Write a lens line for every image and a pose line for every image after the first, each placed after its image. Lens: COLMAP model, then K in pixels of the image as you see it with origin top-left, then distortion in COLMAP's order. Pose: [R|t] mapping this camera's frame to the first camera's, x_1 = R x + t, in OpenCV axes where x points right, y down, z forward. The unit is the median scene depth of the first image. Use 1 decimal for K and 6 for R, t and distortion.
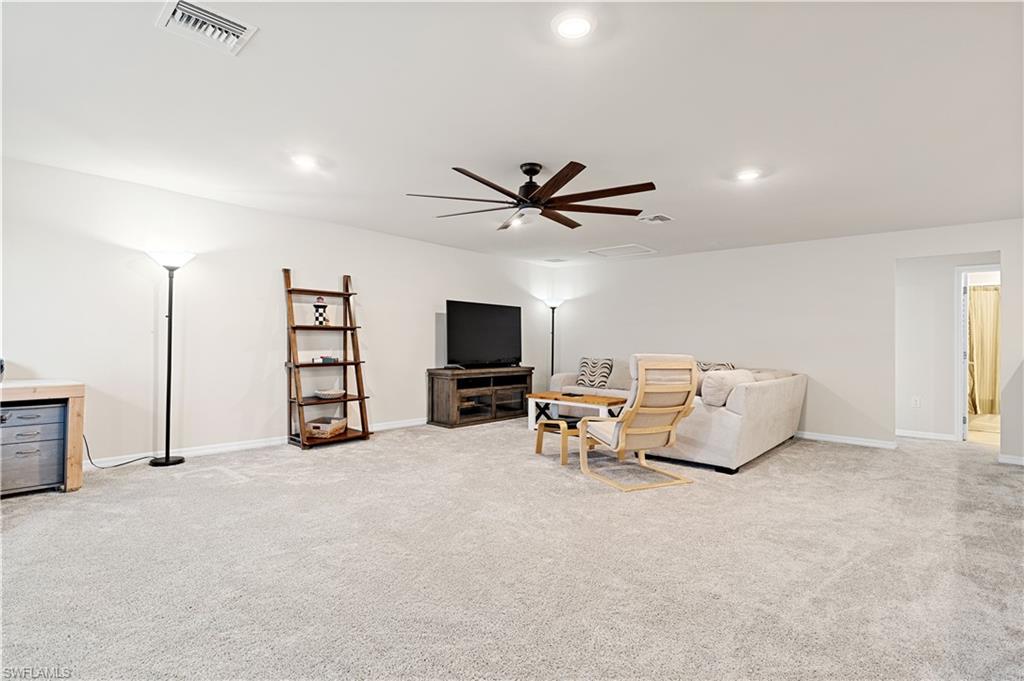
lens RADIAL K [[517.2, 0, 510.6], [0, 517.2, 338.9], [0, 0, 1]] dist [0.004944, 0.000351]
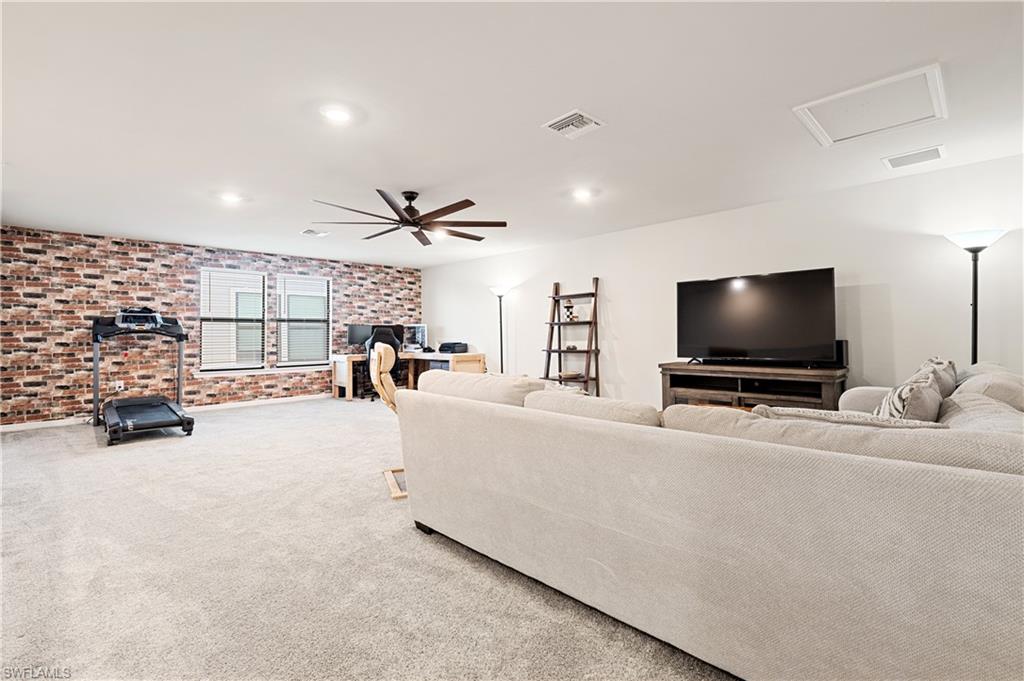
lens RADIAL K [[469.2, 0, 501.6], [0, 469.2, 333.1], [0, 0, 1]] dist [0.003912, 0.000166]
pose [[-0.080521, -0.017353, -0.996602, 0.782586], [0.020337, 0.999612, -0.019049, 0.020597], [0.996545, -0.021802, -0.080137, 0.893609]]
